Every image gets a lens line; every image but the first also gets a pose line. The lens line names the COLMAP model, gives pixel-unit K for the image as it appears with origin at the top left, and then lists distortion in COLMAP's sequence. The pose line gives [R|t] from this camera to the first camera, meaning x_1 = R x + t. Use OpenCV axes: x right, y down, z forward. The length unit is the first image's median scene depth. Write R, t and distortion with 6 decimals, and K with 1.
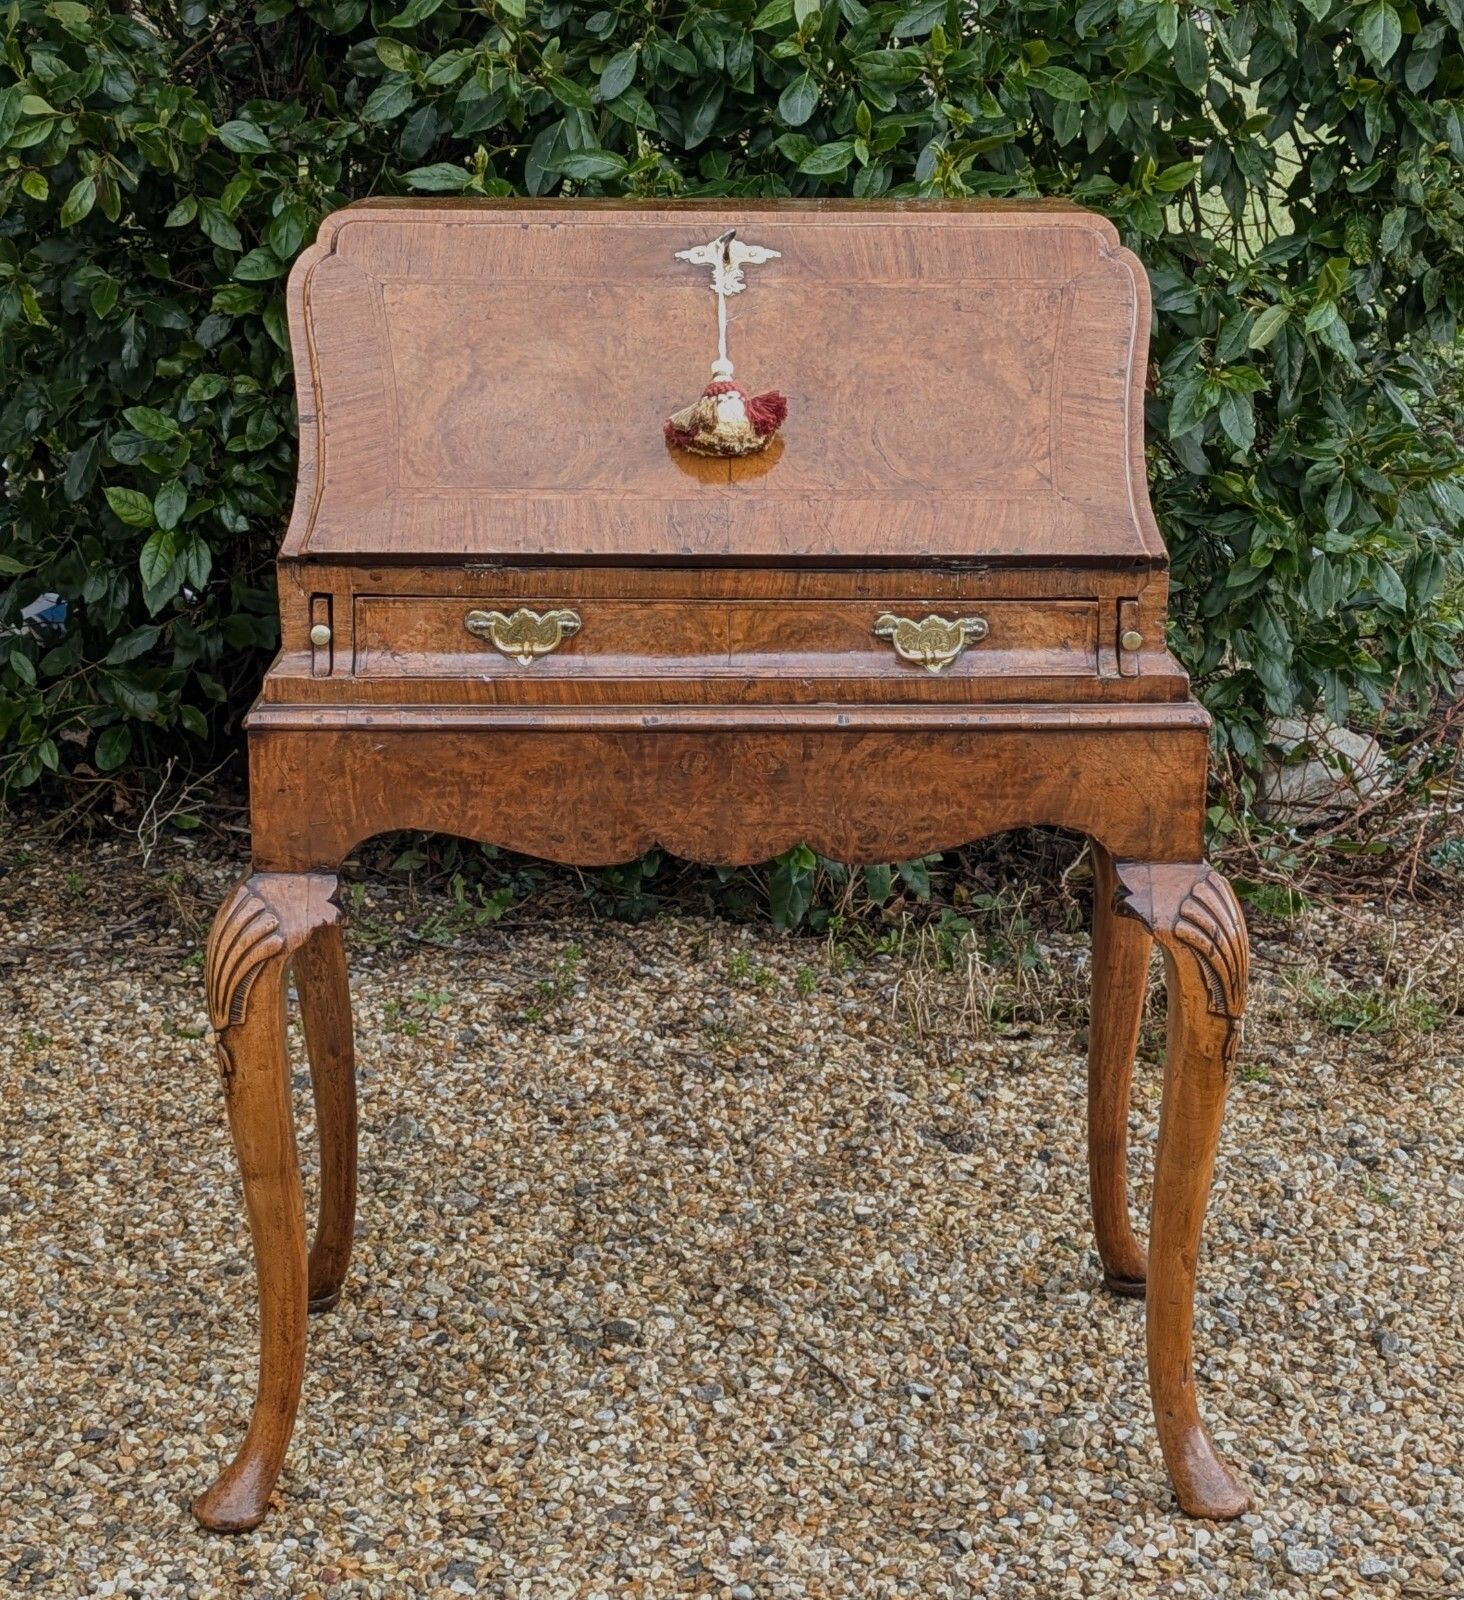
lens RADIAL K [[3232.0, 0, 796.9], [0, 3232.0, 786.8], [0, 0, 1]] dist [0.073521, 0.000000]
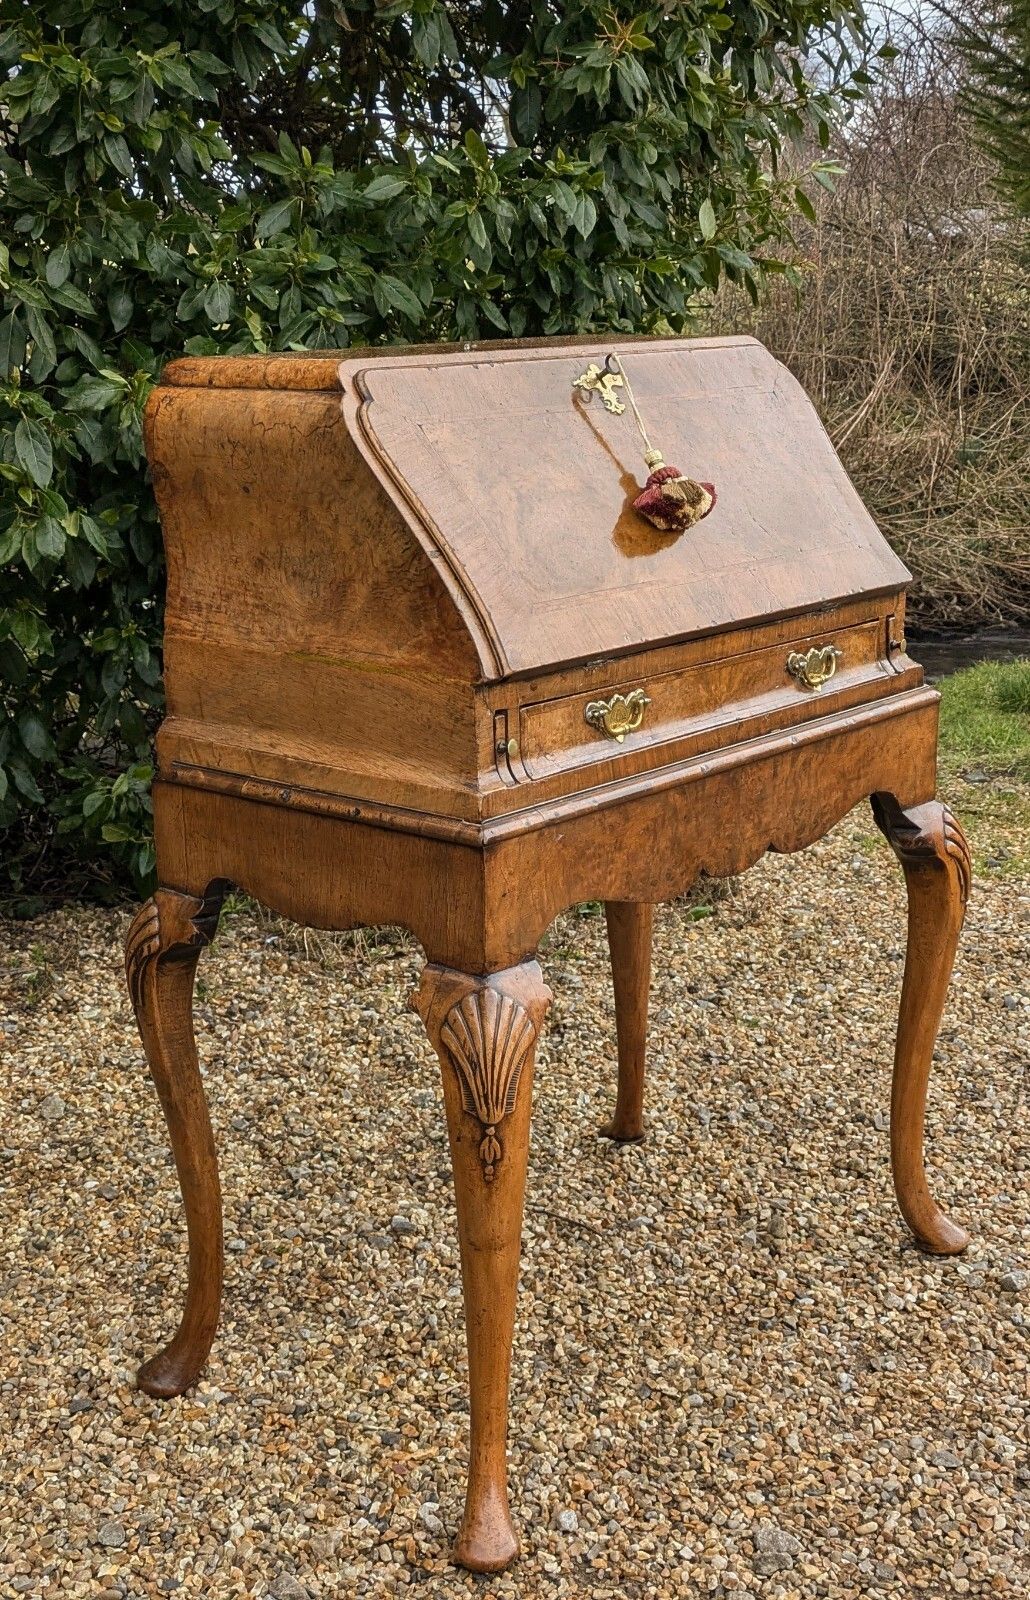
lens RADIAL K [[2106.8, 0, 490.6], [0, 2106.8, 860.7], [0, 0, 1]] dist [0.067337, 0.000000]
pose [[0.898067, -0.143404, 0.415826, -0.325716], [0.121647, 0.989464, 0.078509, -0.035878], [-0.422703, -0.019922, 0.906049, 0.204193]]
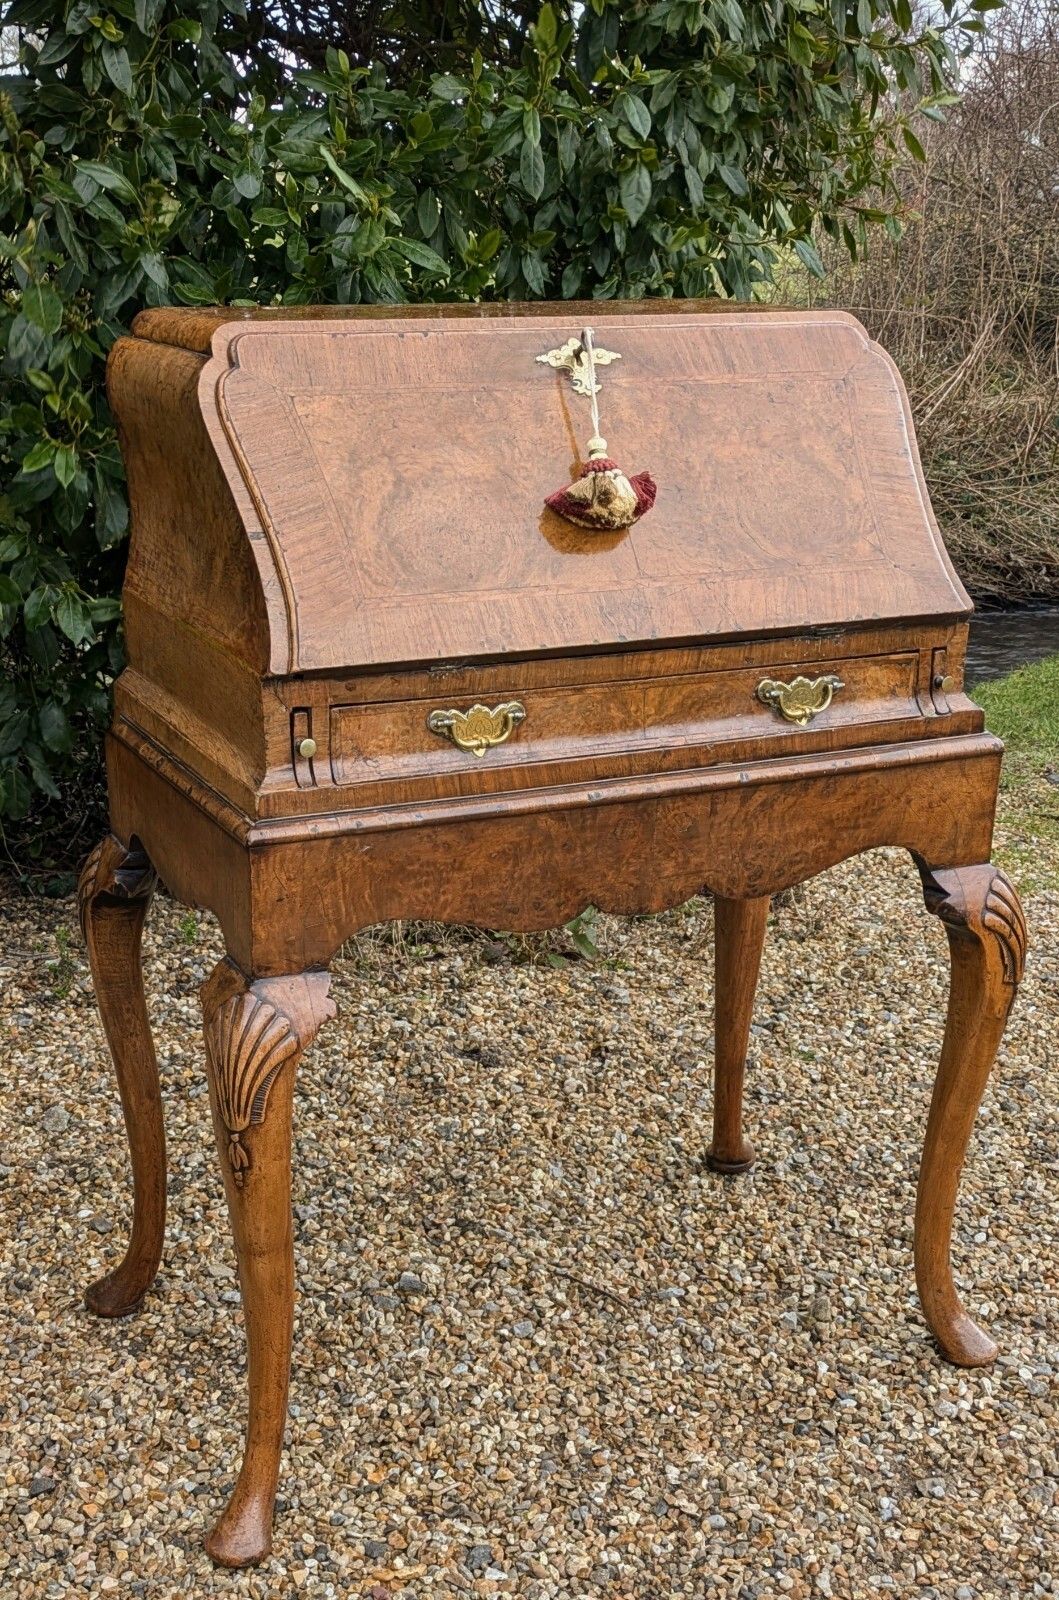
lens RADIAL K [[2017.3, 0, 474.4], [0, 2017.3, 943.1], [0, 0, 1]] dist [0.058414, 0.000000]
pose [[0.922065, -0.131741, 0.363923, -0.264935], [0.083120, 0.985750, 0.146243, -0.058482], [-0.378004, -0.104596, 0.919876, 0.293734]]
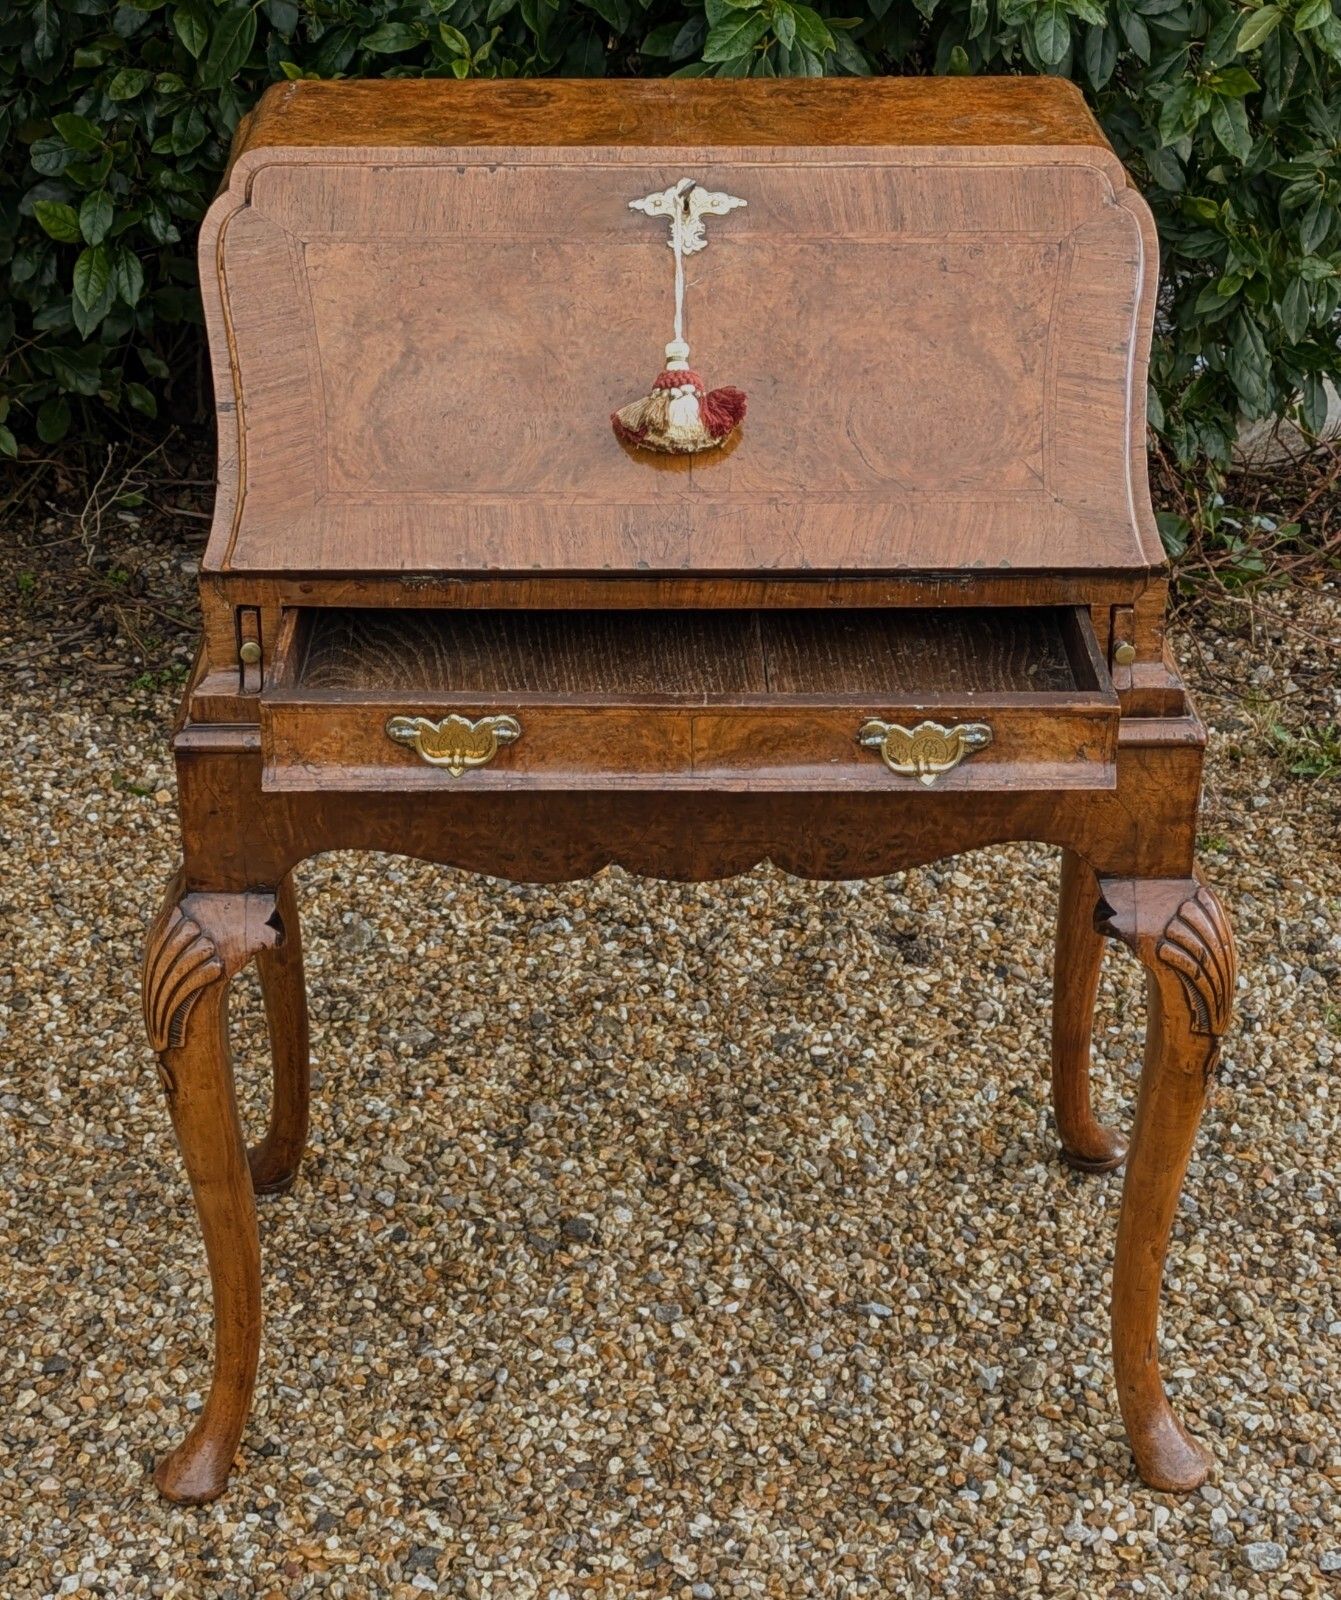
lens RADIAL K [[3035.2, 0, 703.3], [0, 3035.2, 897.1], [0, 0, 1]] dist [0.091485, 0.000000]
pose [[0.999940, 0.004063, -0.010129, -0.006194], [-0.001410, 0.968421, 0.249315, -0.152308], [0.010822, -0.249286, 0.968369, 0.109422]]
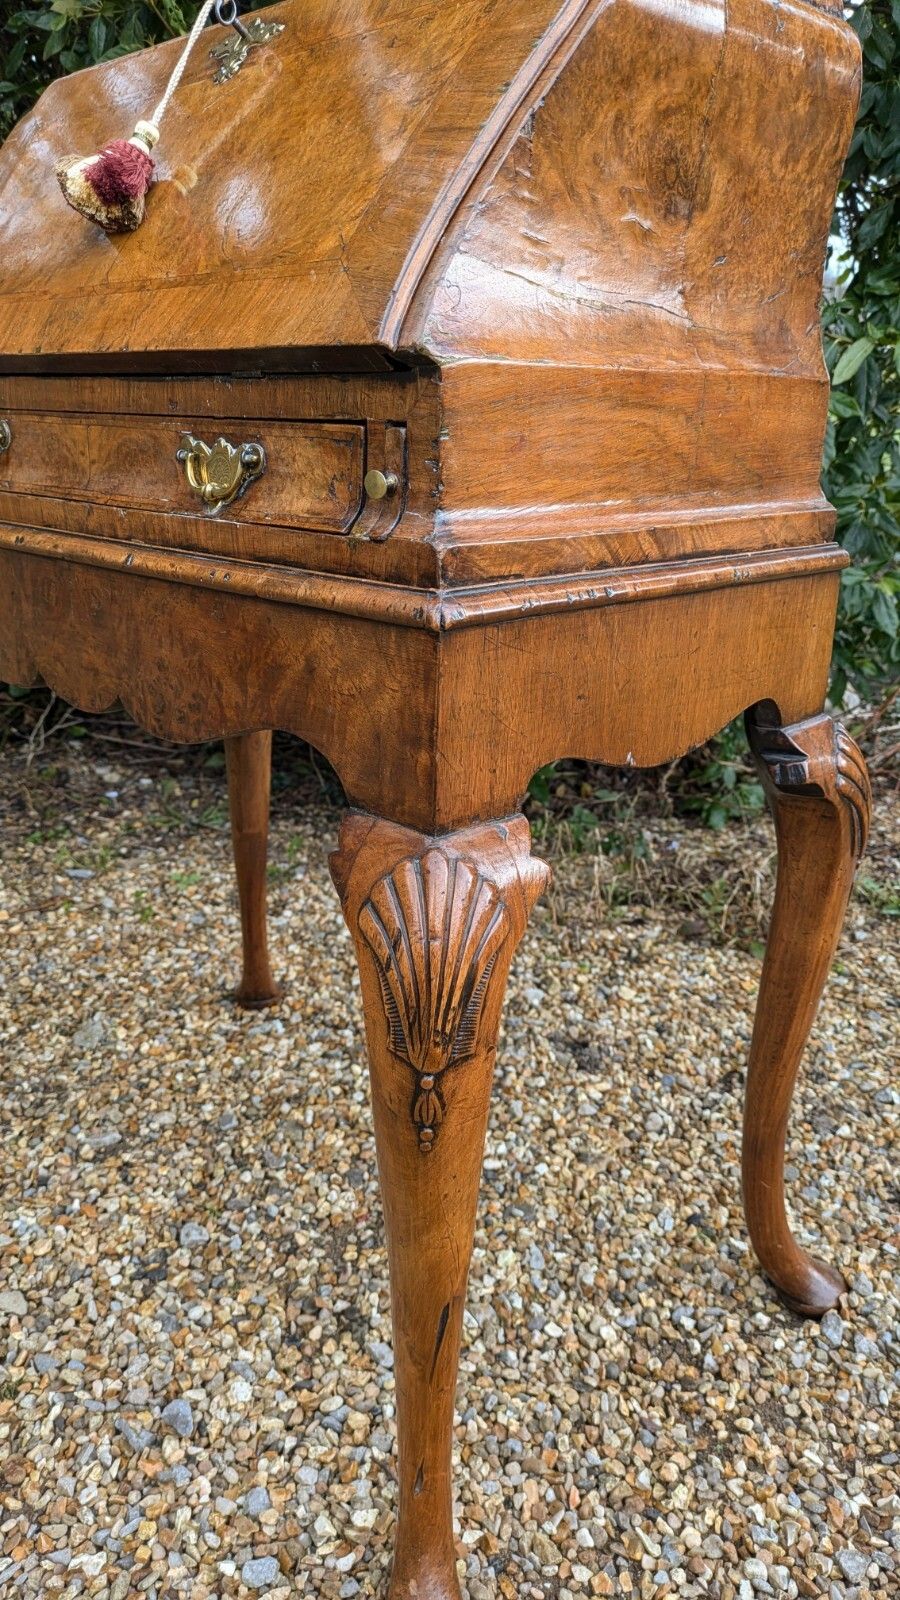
lens RADIAL K [[1213.3, 0, 441.3], [0, 1213.3, 764.8], [0, 0, 1]] dist [0.037731, -0.050290]
pose [[0.997945, 0.012317, -0.062884, 0.027721], [-0.008244, 0.997875, 0.064632, -0.017447], [0.063547, -0.063980, 0.995926, 0.649702]]
